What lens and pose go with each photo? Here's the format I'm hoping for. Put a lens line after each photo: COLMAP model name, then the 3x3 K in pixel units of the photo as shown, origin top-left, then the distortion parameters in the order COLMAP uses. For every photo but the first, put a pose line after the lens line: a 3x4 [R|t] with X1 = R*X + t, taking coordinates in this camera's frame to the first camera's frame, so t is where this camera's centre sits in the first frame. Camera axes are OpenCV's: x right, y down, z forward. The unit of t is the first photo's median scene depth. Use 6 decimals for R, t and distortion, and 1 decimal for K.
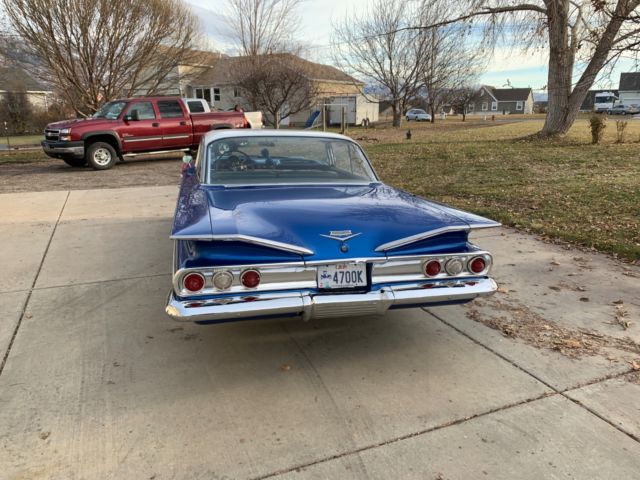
lens RADIAL K [[486.4, 0, 318.0], [0, 486.4, 236.3], [0, 0, 1]] dist [0.021595, -0.022203]
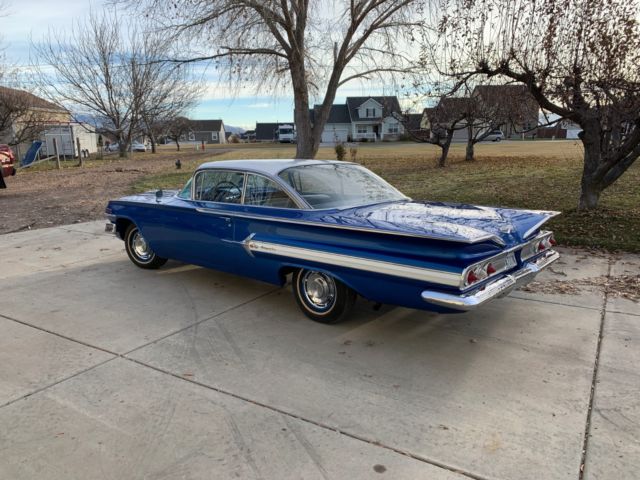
lens RADIAL K [[486.4, 0, 320.1], [0, 486.4, 242.0], [0, 0, 1]] dist [0.021595, -0.022203]
pose [[0.818078, -0.124275, 0.561520, -1.128459], [0.150713, 0.988577, -0.000783, -0.044364], [-0.555008, 0.085269, 0.827463, 0.162030]]
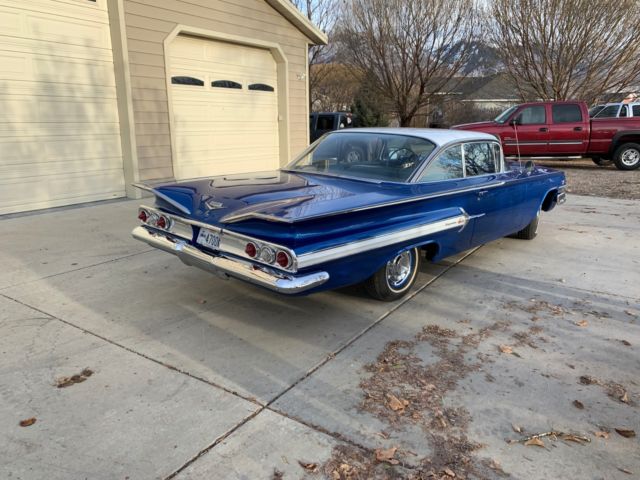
lens RADIAL K [[486.4, 0, 322.7], [0, 486.4, 237.8], [0, 0, 1]] dist [0.021595, -0.022203]
pose [[0.551292, 0.200432, -0.809879, 1.211488], [-0.210049, 0.972790, 0.097767, -0.101095], [0.807438, 0.116217, 0.578392, 0.509045]]
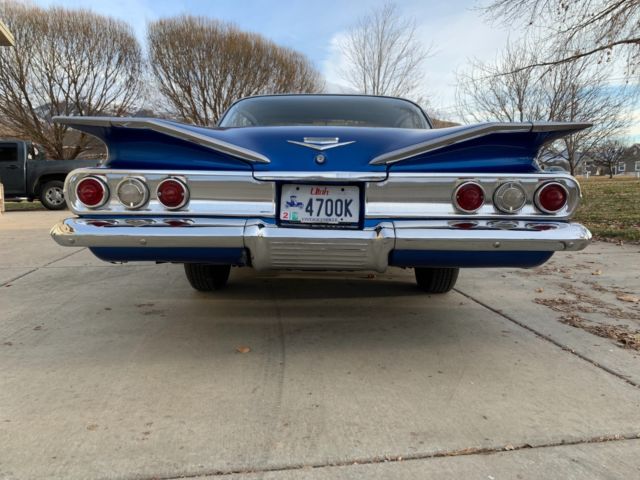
lens RADIAL K [[486.4, 0, 319.1], [0, 486.4, 237.3], [0, 0, 1]] dist [0.021595, -0.022203]
pose [[0.966940, 0.022415, -0.254016, 0.213442], [-0.054949, 0.991043, -0.121718, 0.202350], [0.249013, 0.131652, 0.959510, 0.381530]]
